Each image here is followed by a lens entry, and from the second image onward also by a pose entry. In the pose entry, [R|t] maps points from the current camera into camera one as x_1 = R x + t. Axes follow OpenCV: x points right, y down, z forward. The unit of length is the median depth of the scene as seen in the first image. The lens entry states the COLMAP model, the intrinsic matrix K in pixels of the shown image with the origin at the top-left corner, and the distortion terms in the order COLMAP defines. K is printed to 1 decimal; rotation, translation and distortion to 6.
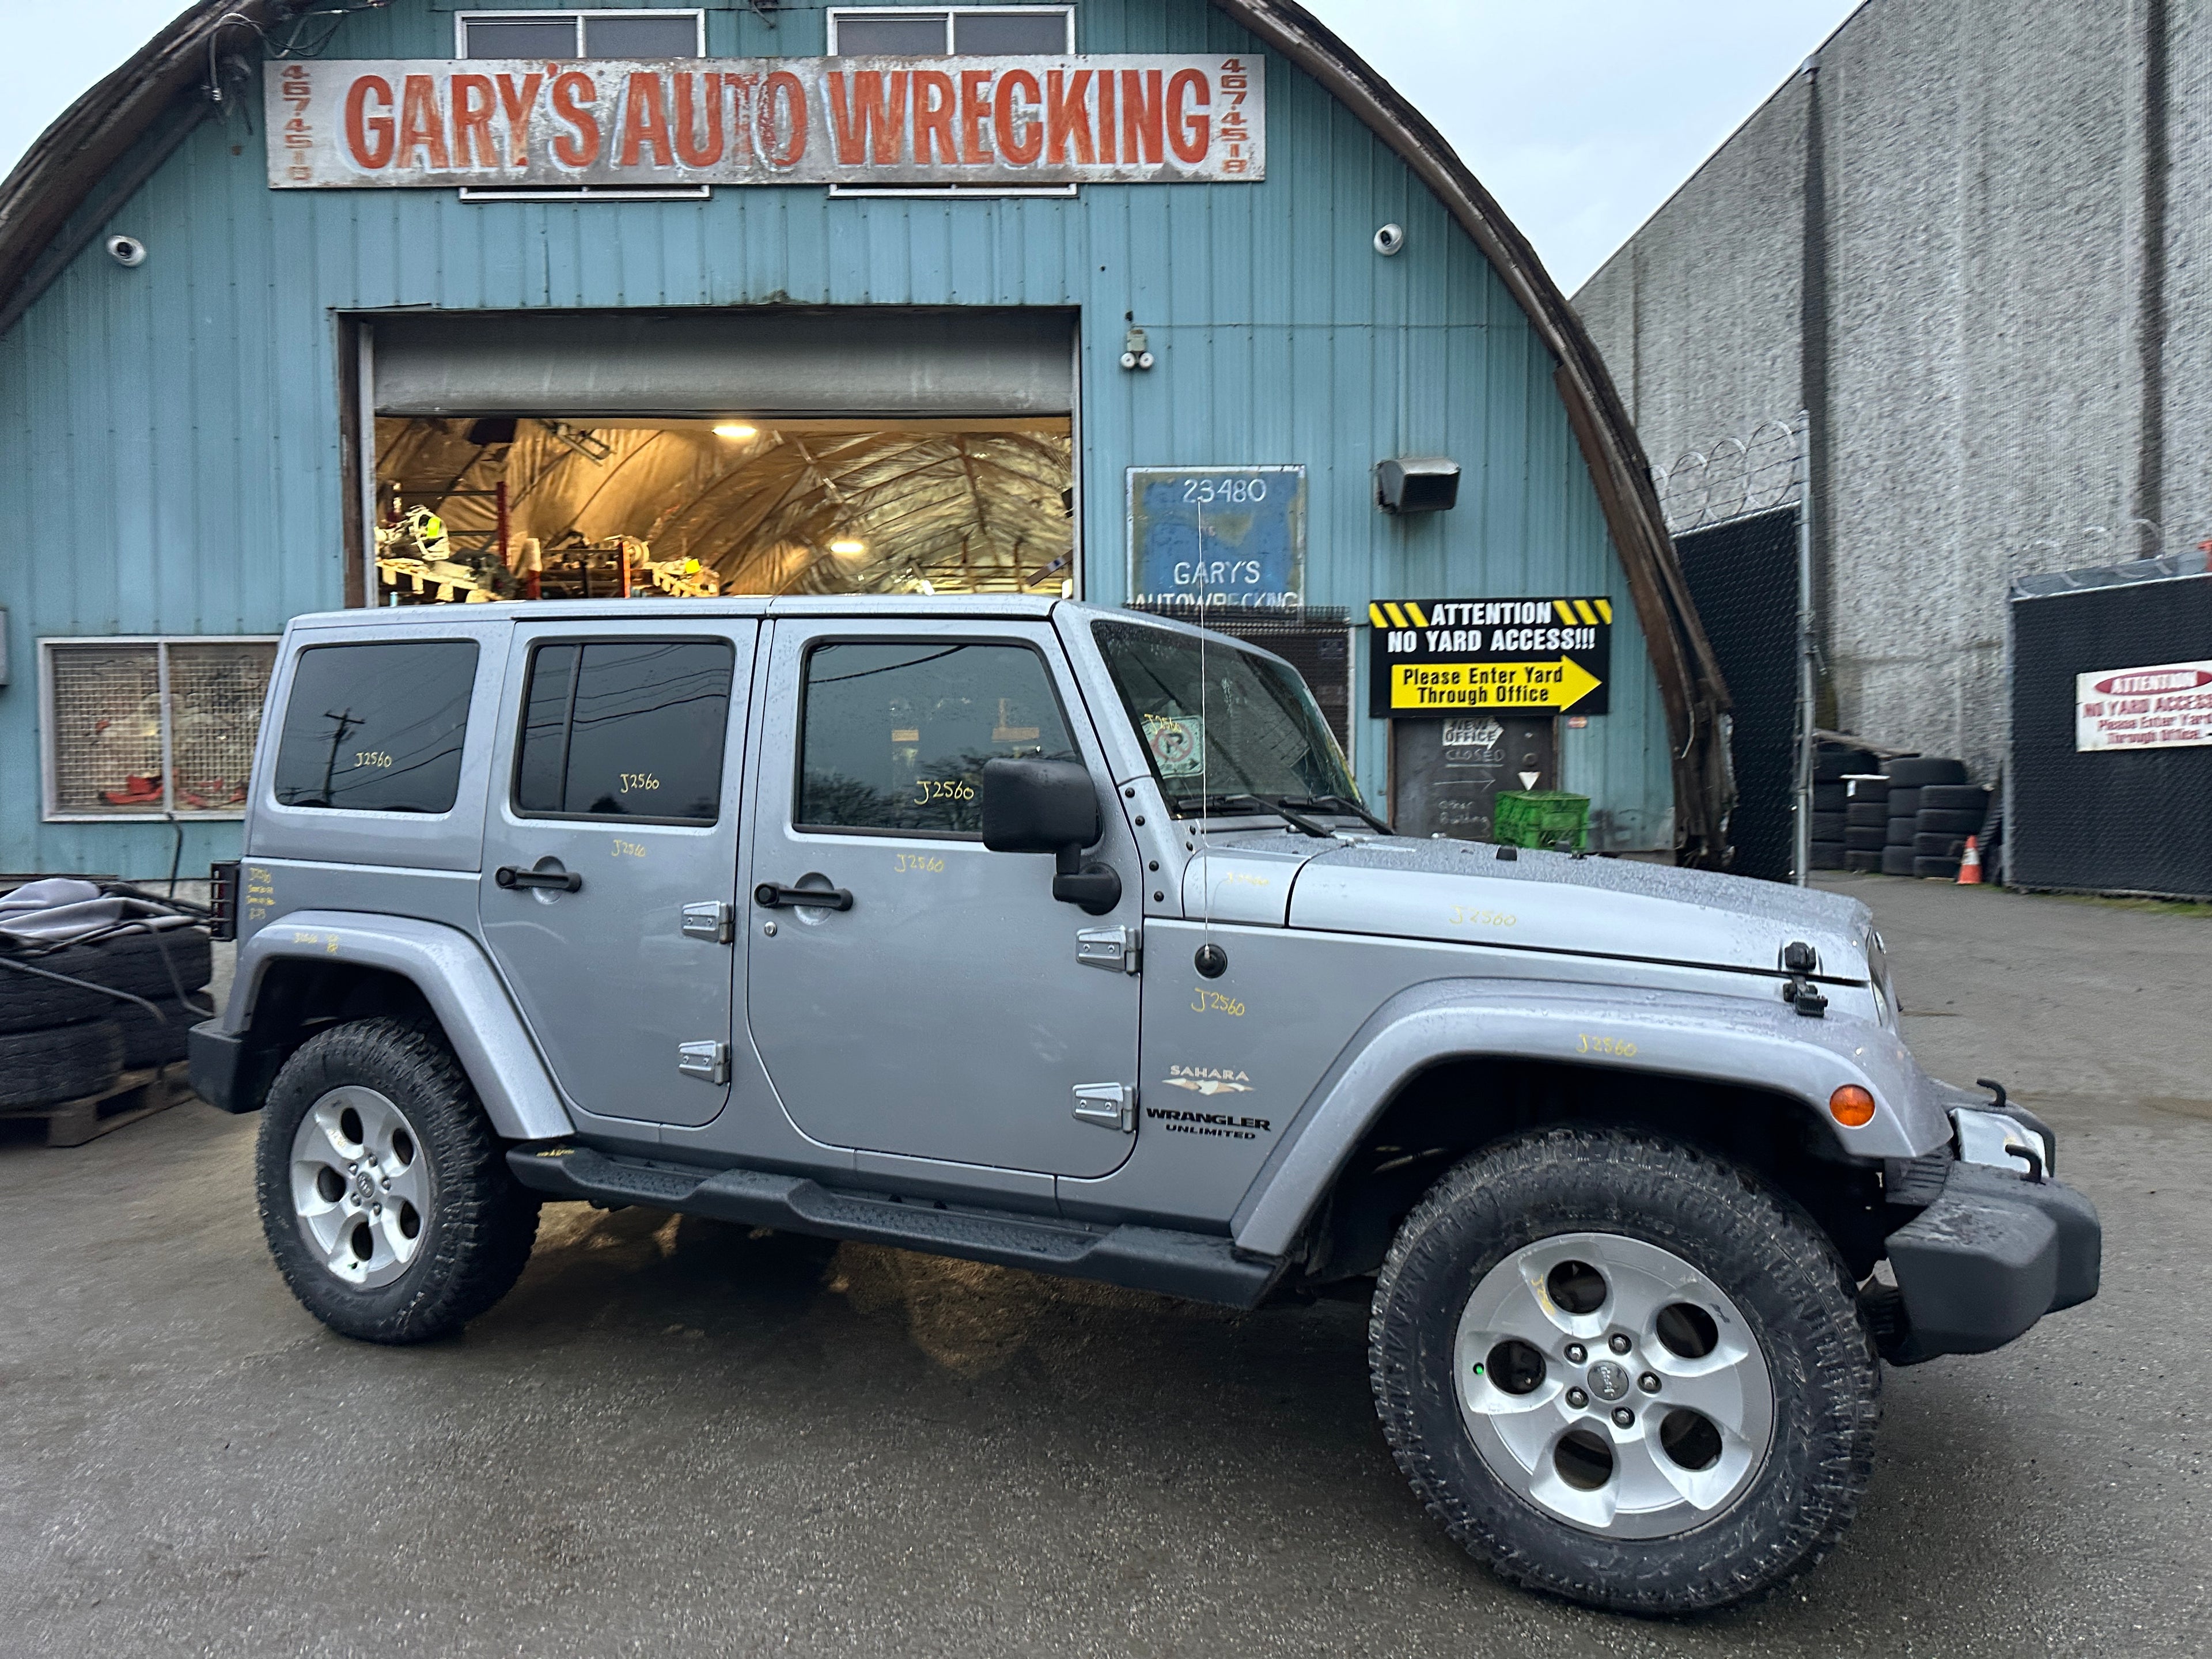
lens RADIAL K [[1528.4, 0, 1096.4], [0, 1528.4, 845.8], [0, 0, 1]] dist [0.031123, -0.041593]
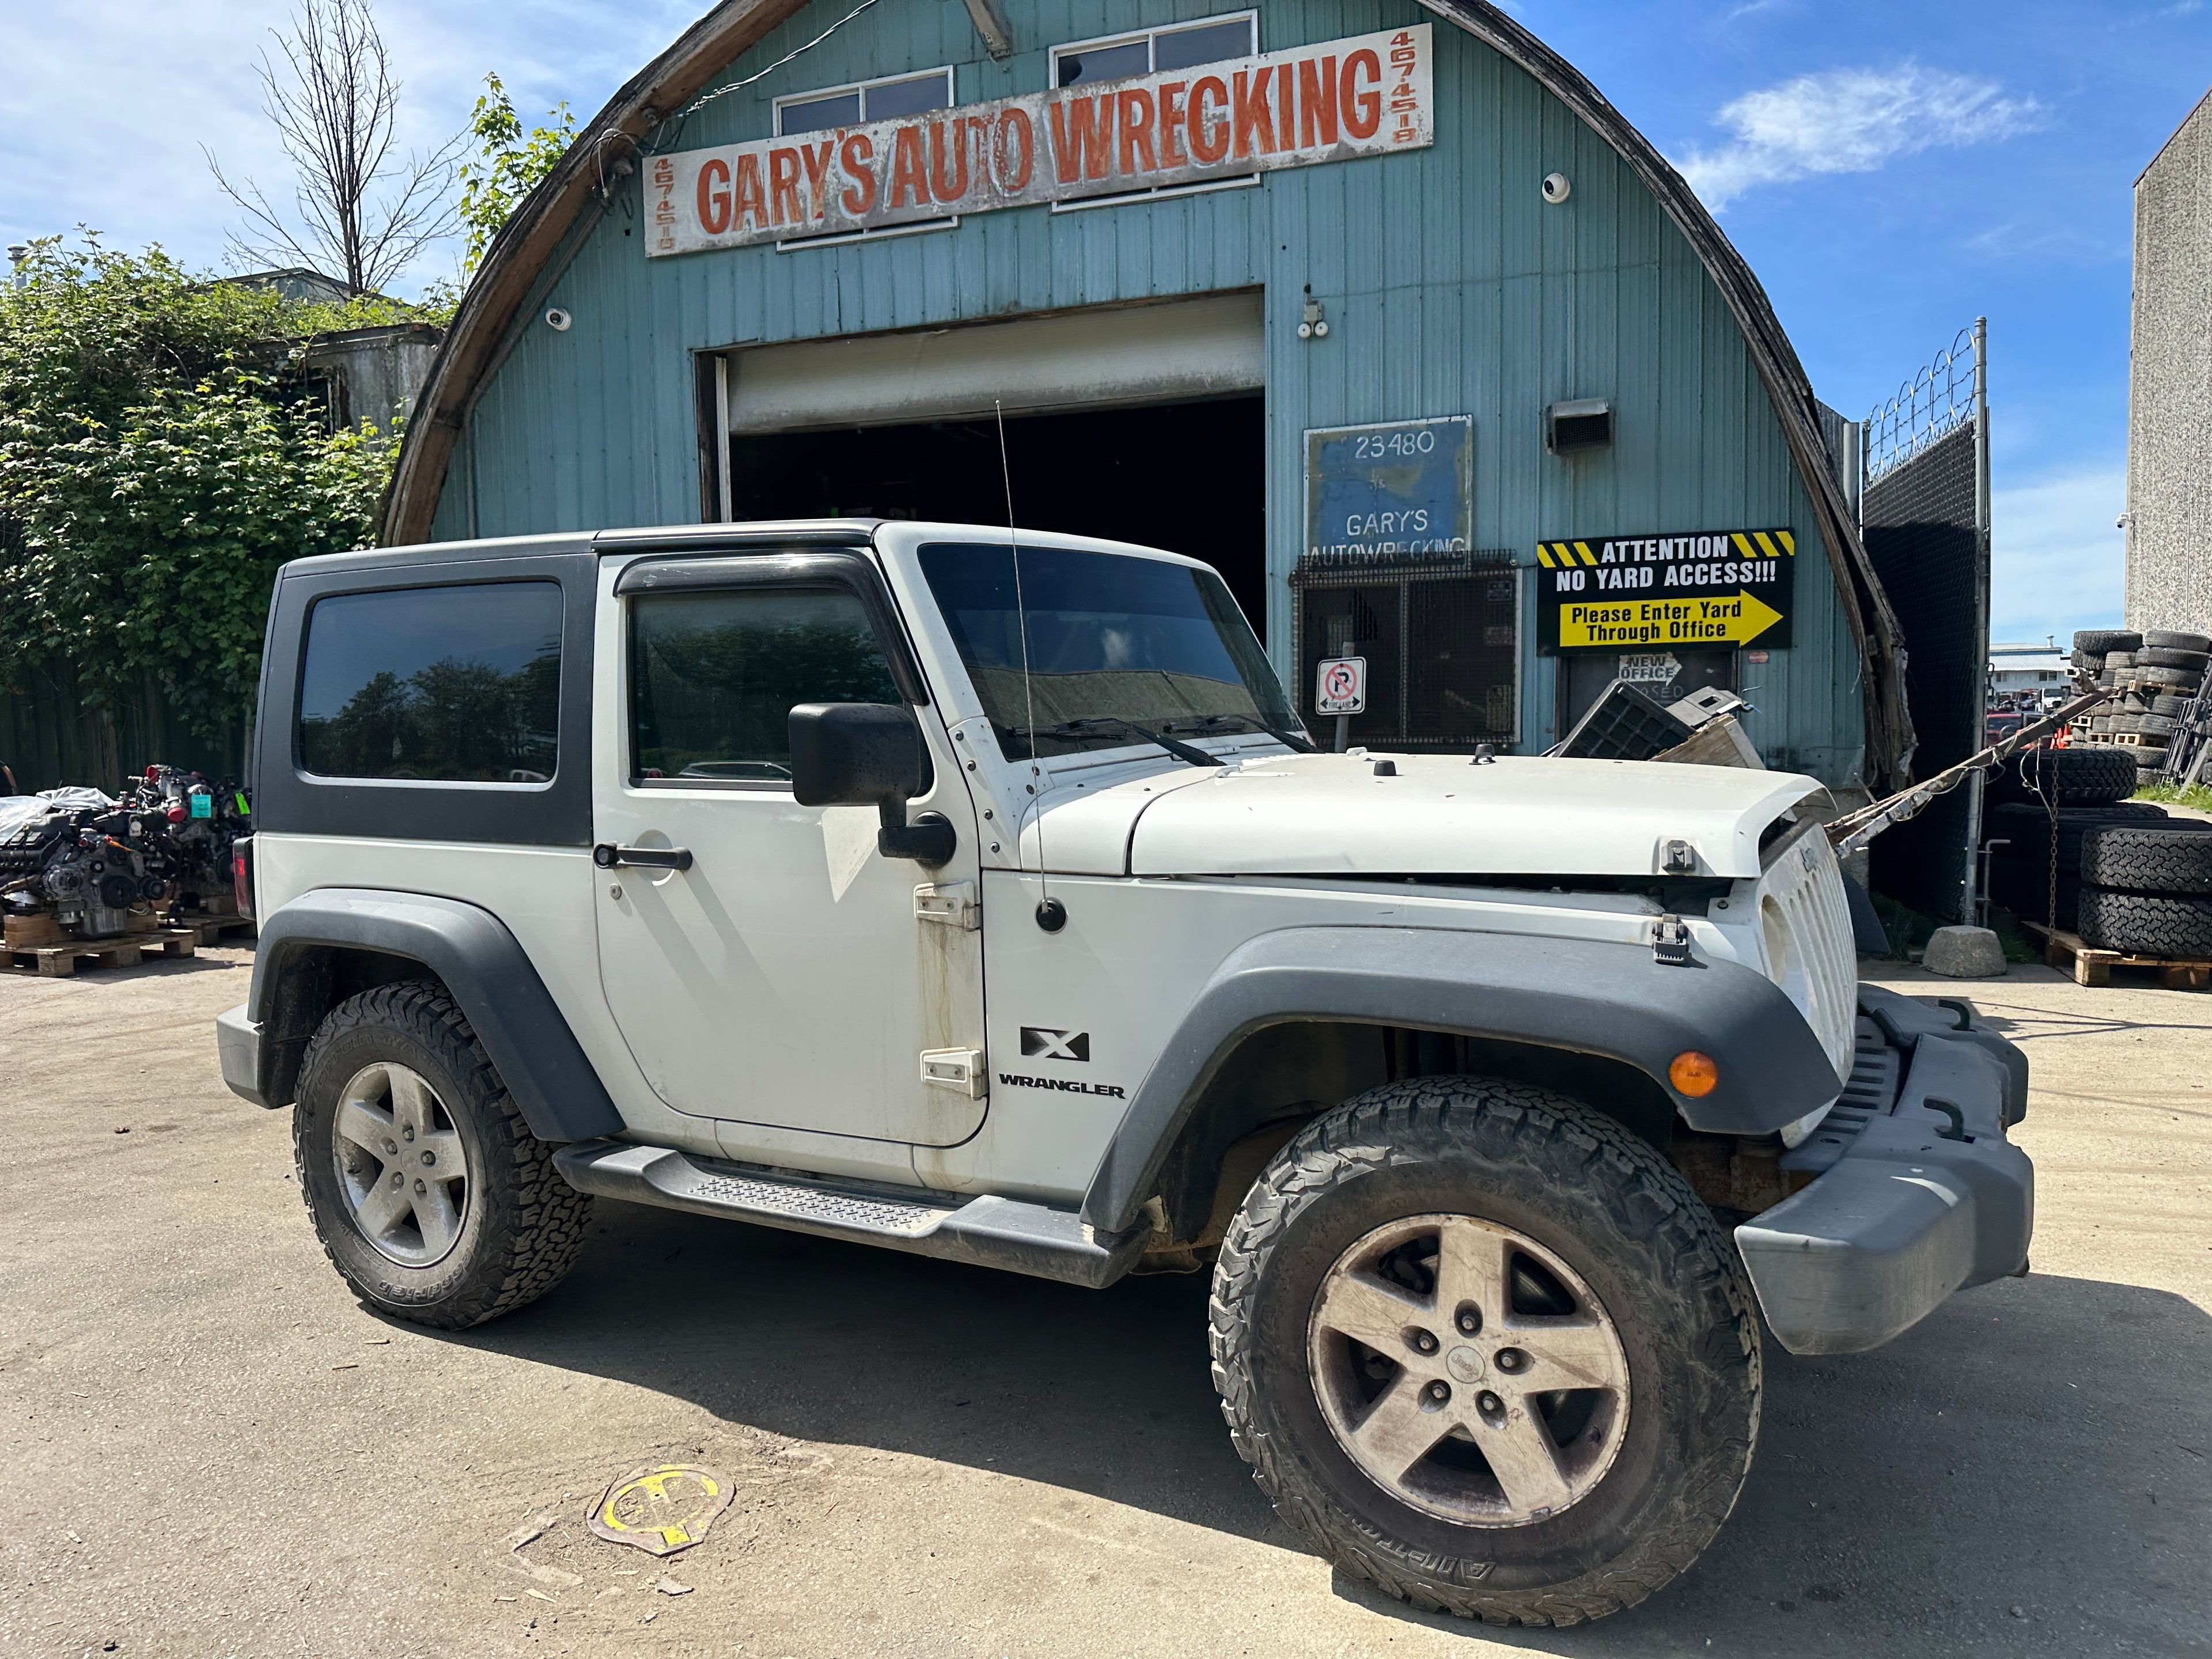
lens RADIAL K [[1528.4, 0, 1114.7], [0, 1528.4, 818.7], [0, 0, 1]] dist [0.031123, -0.041593]
pose [[0.934078, 0.018746, -0.356577, 0.289816], [-0.012564, 0.999728, 0.019645, 0.008897], [0.356849, -0.013869, 0.934059, -0.065181]]
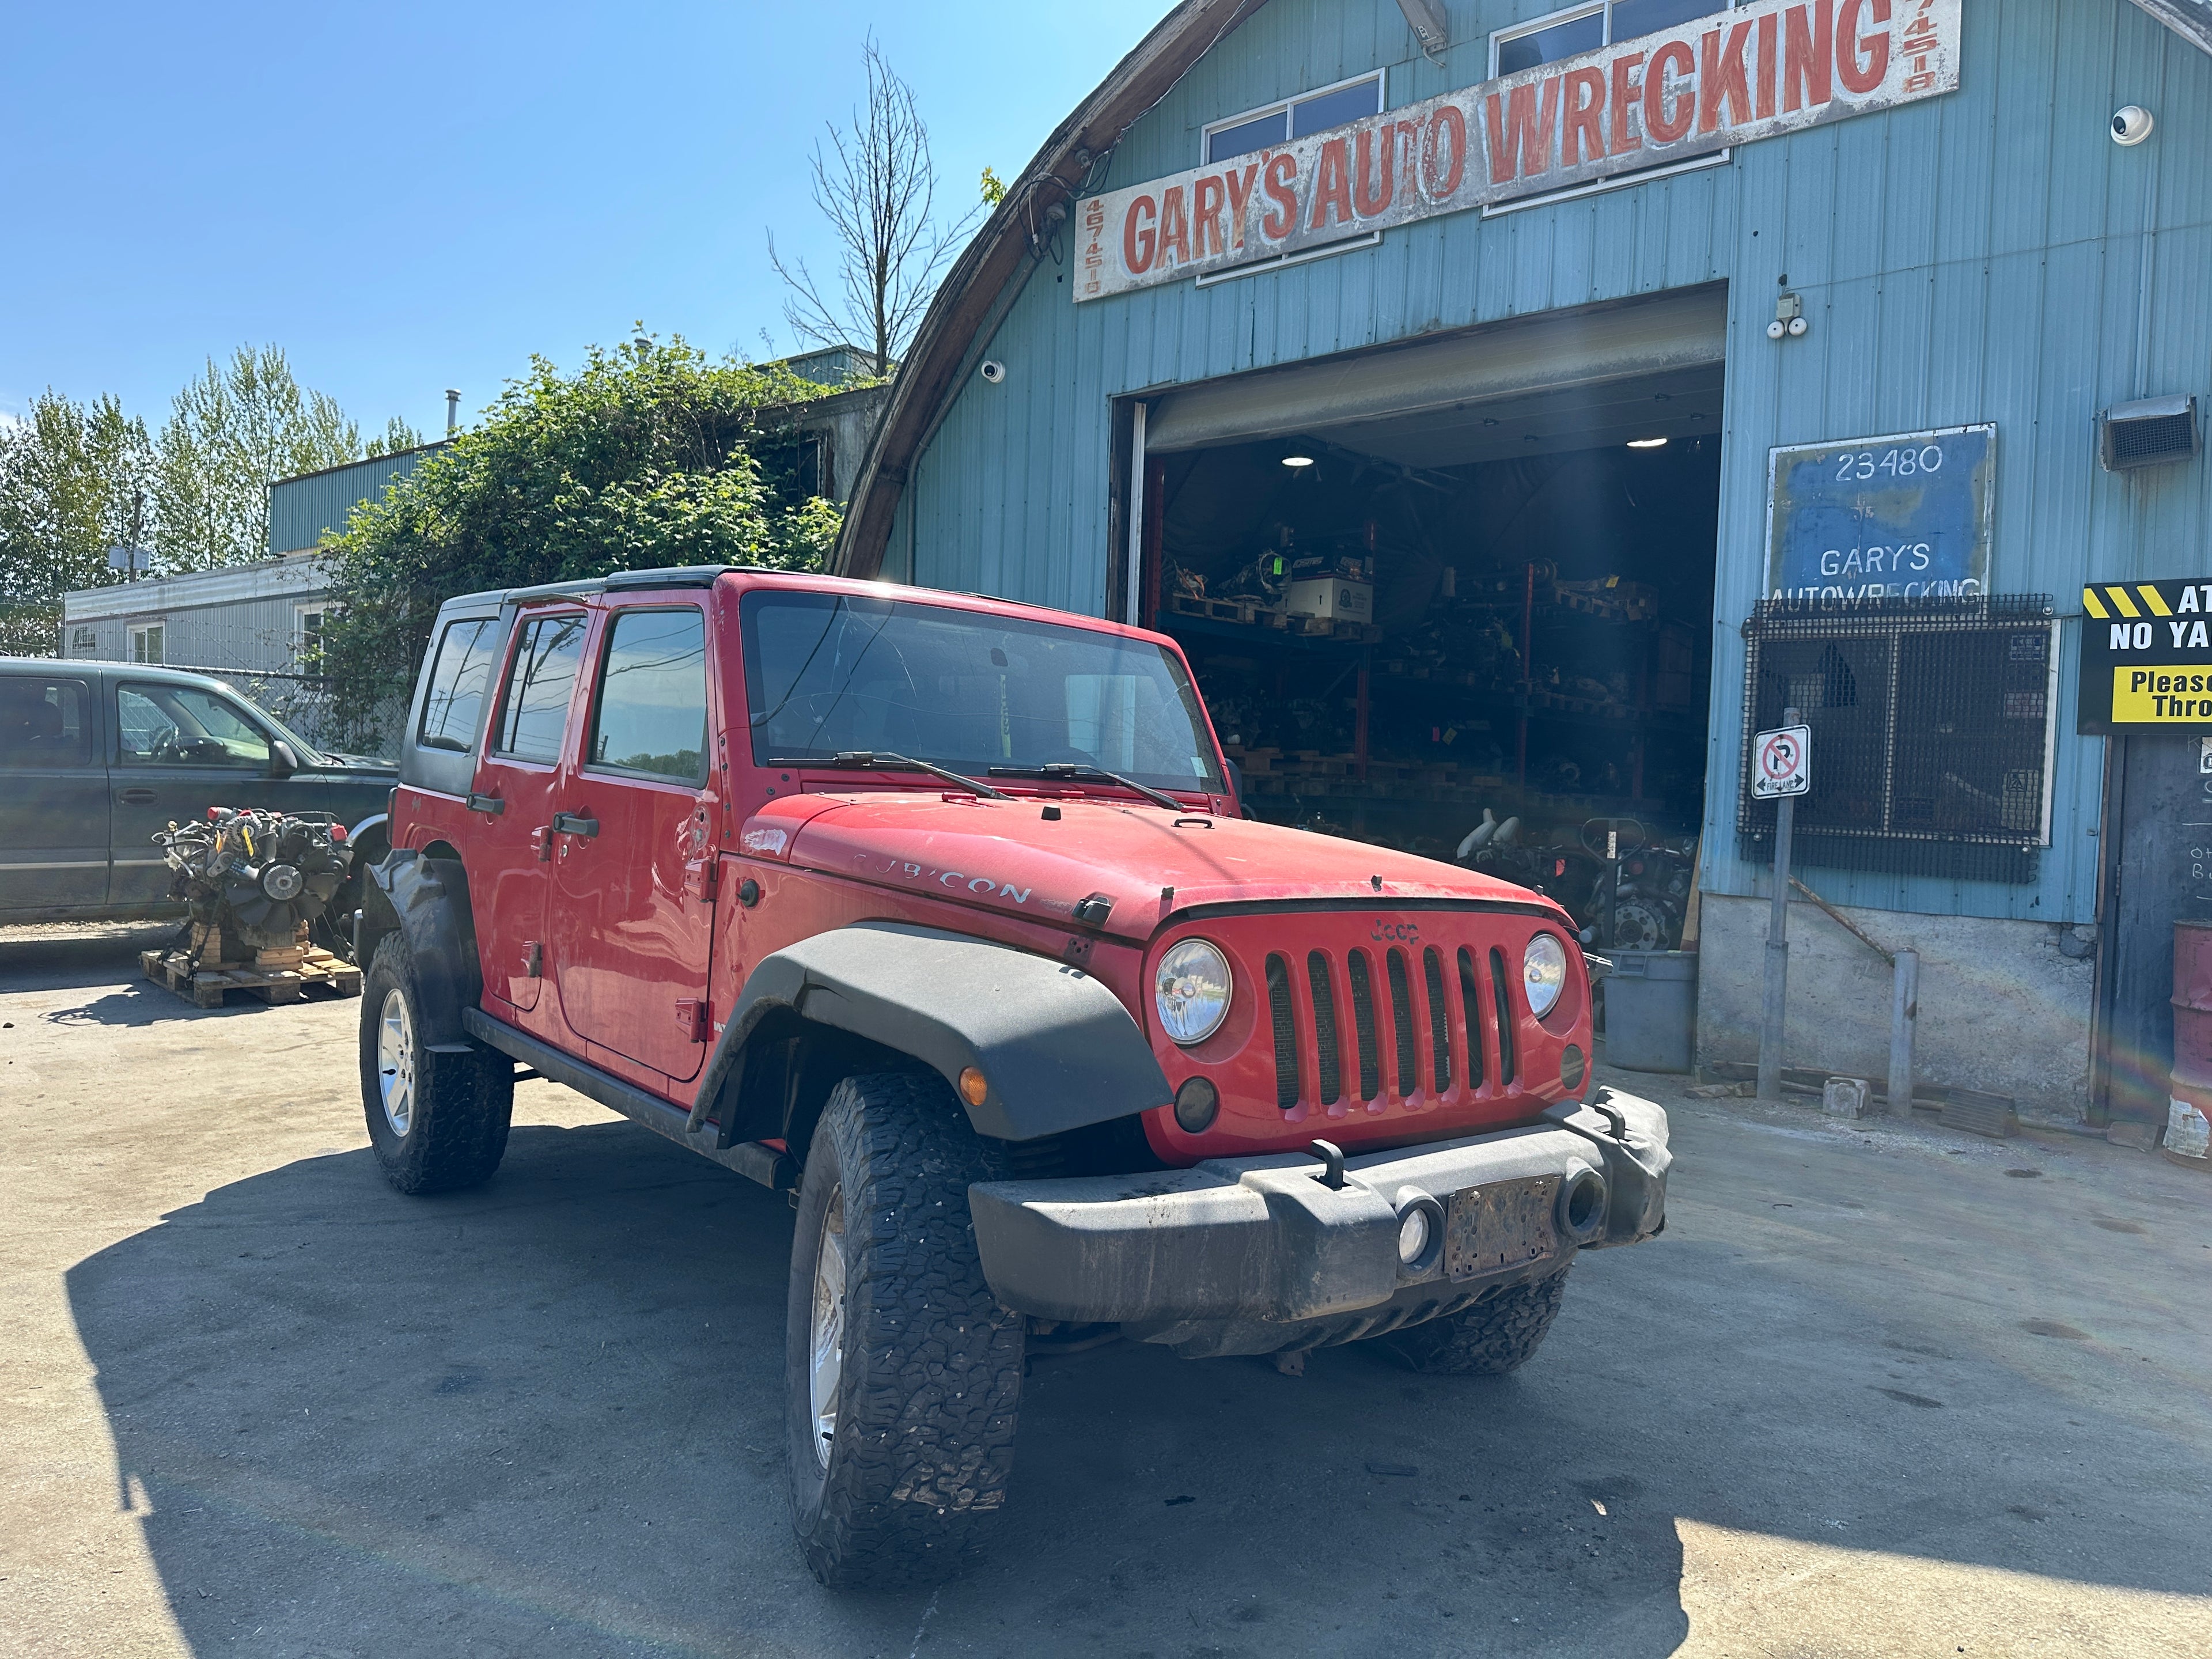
lens RADIAL K [[1528.4, 0, 1133.5], [0, 1528.4, 826.3], [0, 0, 1]] dist [0.031123, -0.041593]
pose [[0.758550, 0.052537, -0.649493, 0.334316], [-0.069188, 0.997604, -0.000110, -0.003417], [0.647931, 0.045021, 0.760367, 0.092715]]
